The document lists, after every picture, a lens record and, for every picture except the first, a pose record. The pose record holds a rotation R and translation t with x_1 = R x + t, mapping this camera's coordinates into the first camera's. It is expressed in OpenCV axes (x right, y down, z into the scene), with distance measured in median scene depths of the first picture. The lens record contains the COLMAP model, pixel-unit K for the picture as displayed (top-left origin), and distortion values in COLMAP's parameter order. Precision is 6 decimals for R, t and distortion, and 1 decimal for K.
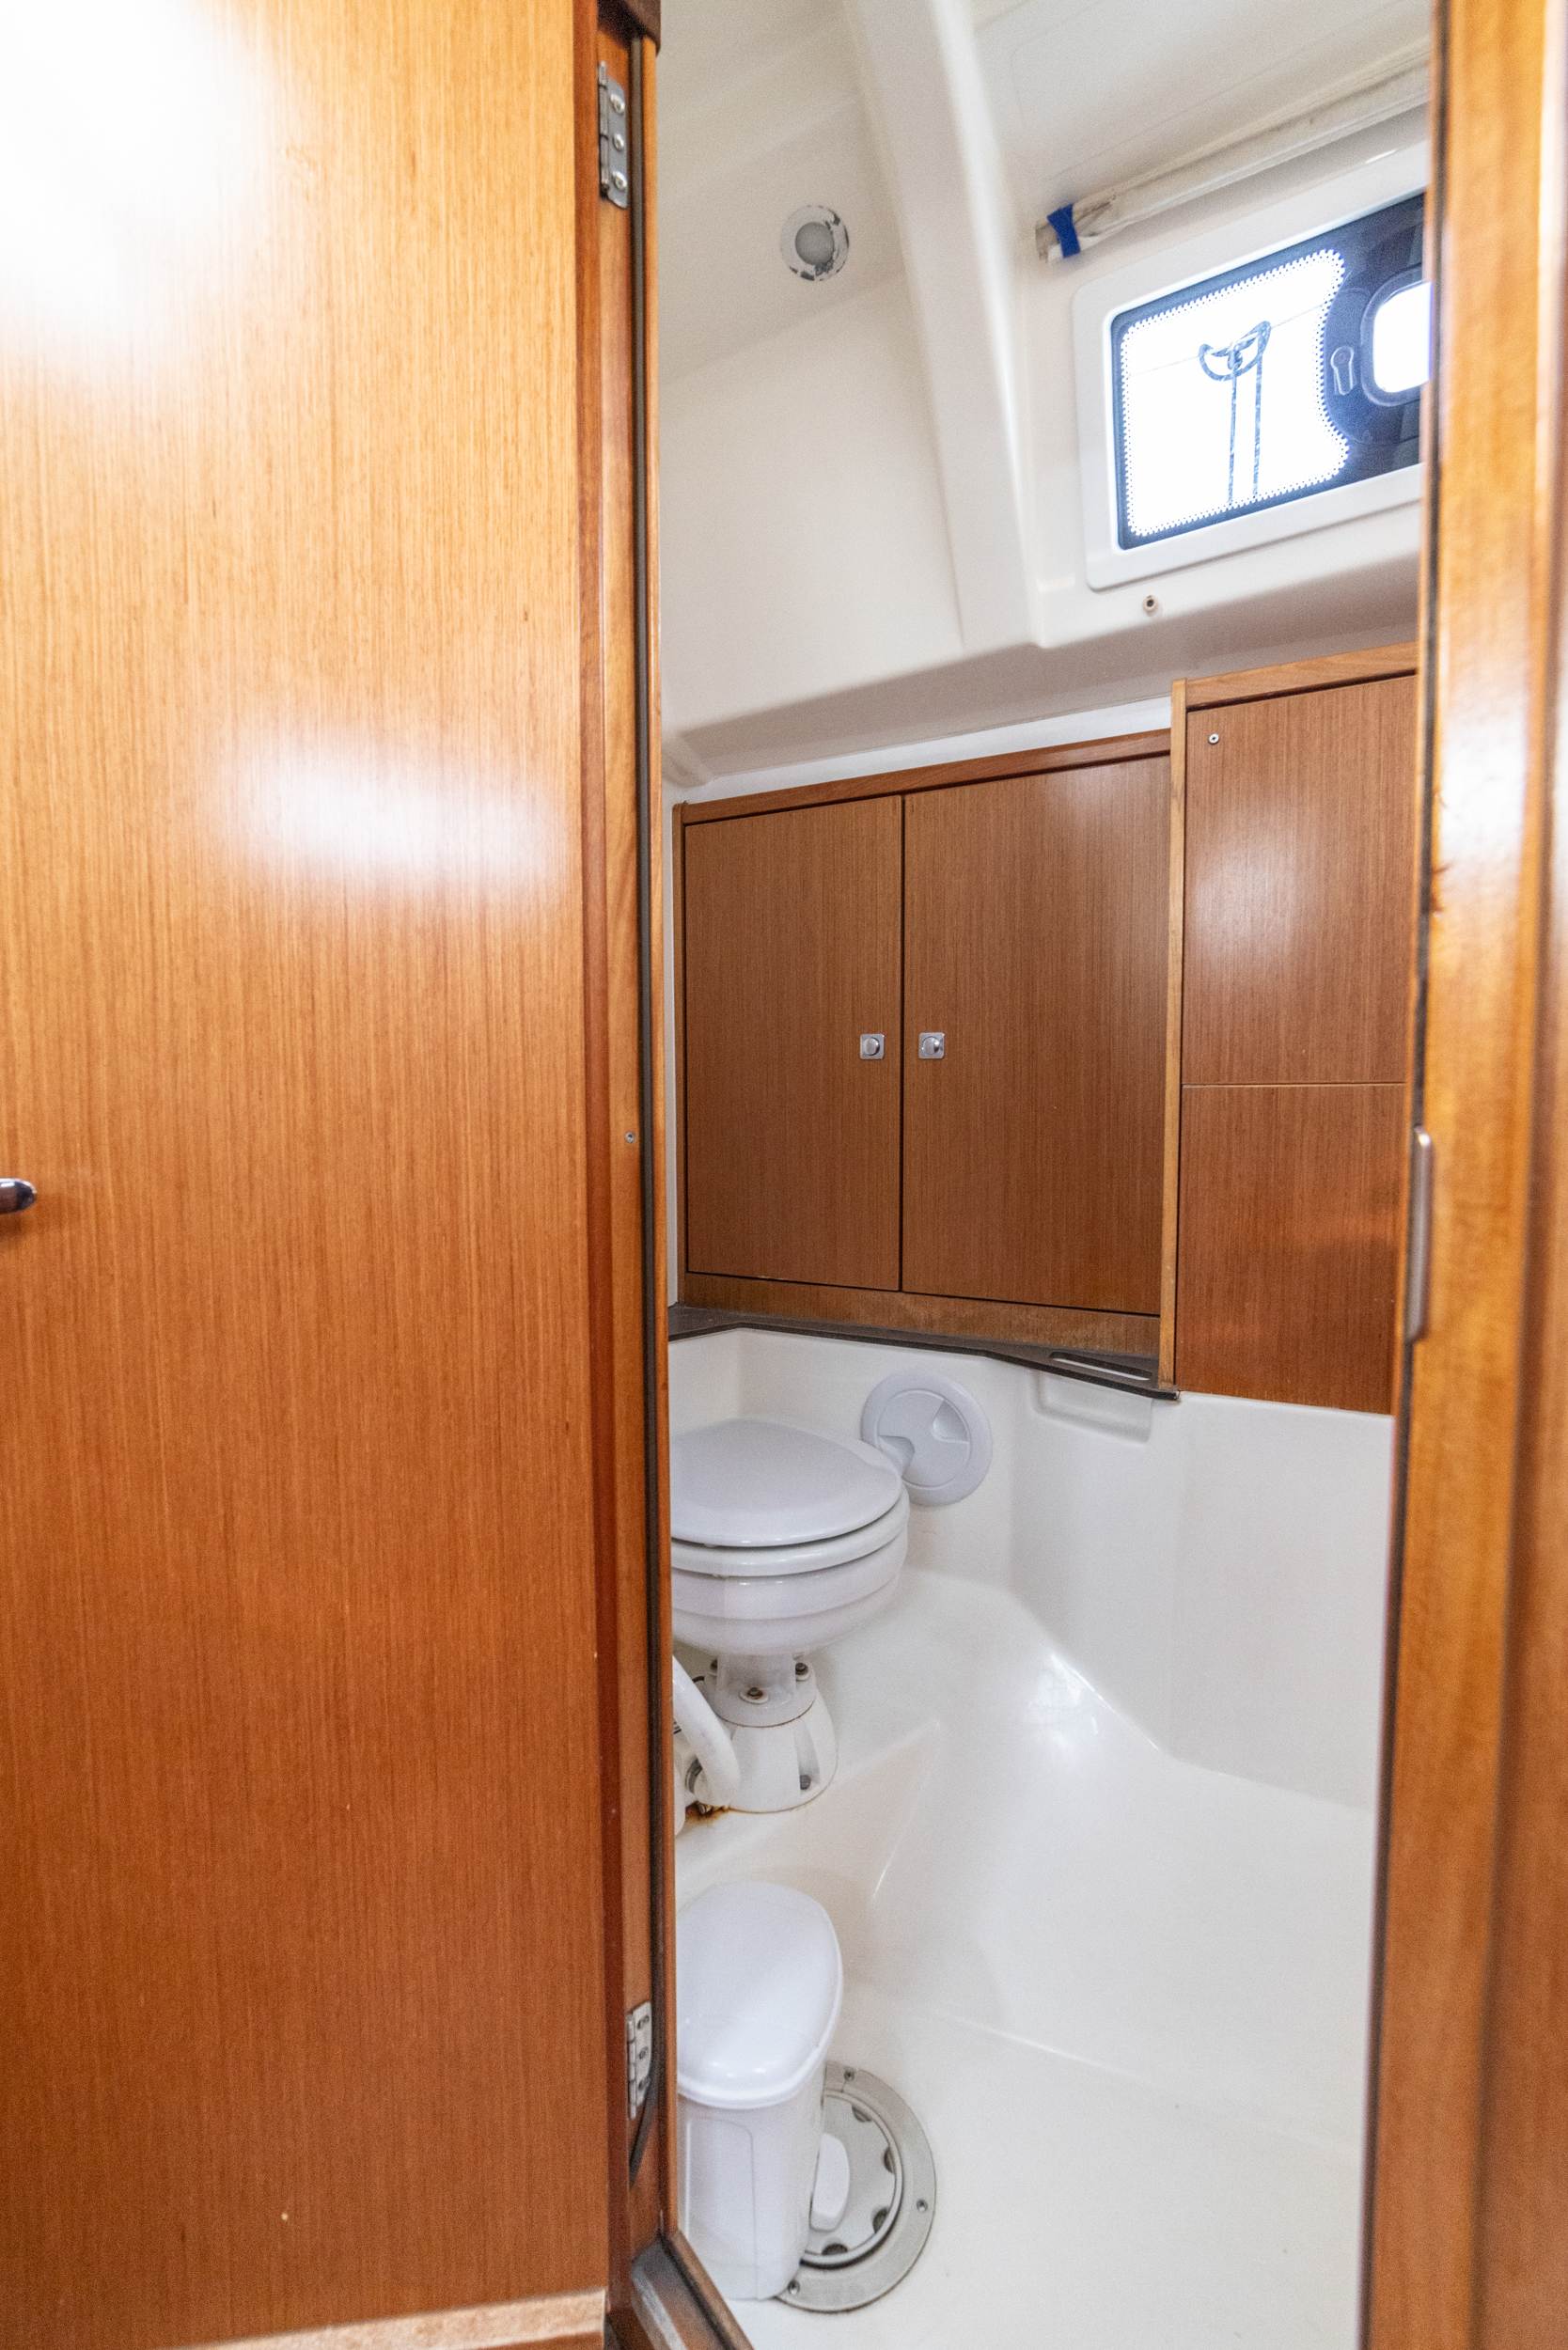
lens RADIAL K [[978.3, 0, 773.9], [0, 978.3, 1170.0], [0, 0, 1]] dist [-0.018982, 0.009028]
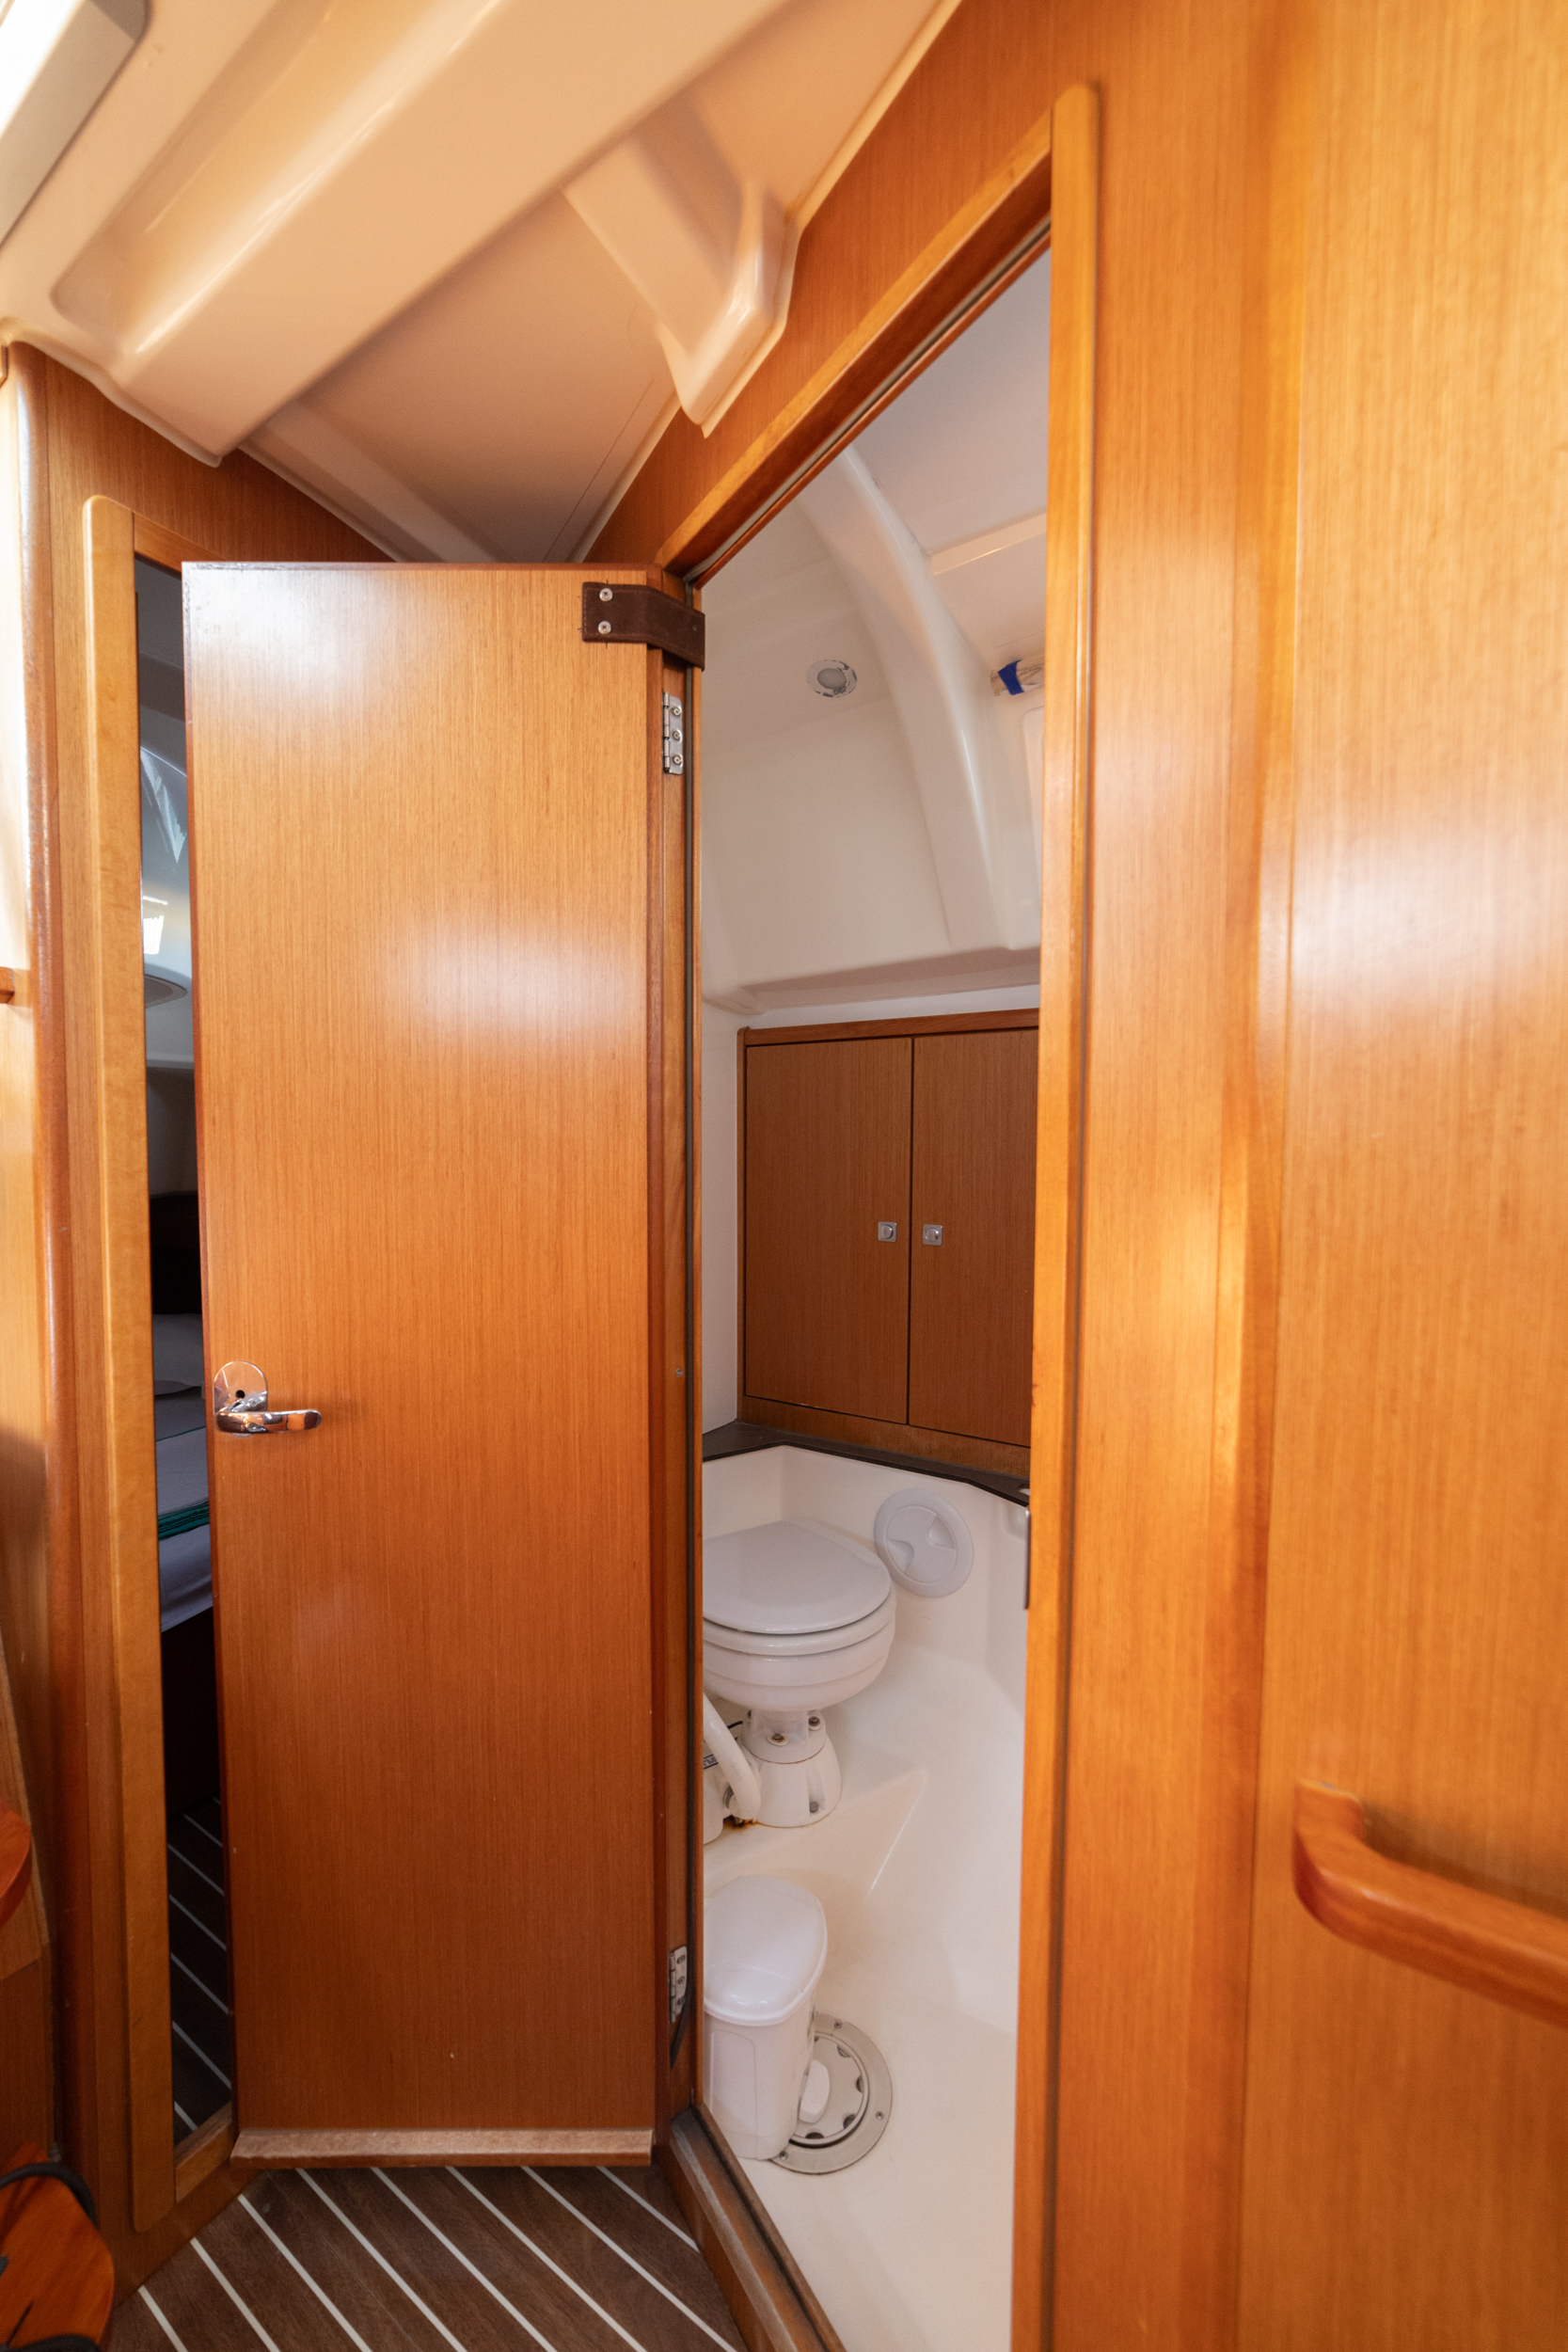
lens RADIAL K [[995.6, 0, 784.0], [0, 995.6, 1176.0], [0, 0, 1]] dist [-0.002723, -0.000615]
pose [[0.994495, 0.012499, -0.104037, 0.173286], [-0.012726, 0.999918, -0.001518, -0.337621], [0.104009, 0.002833, 0.994572, -0.526006]]
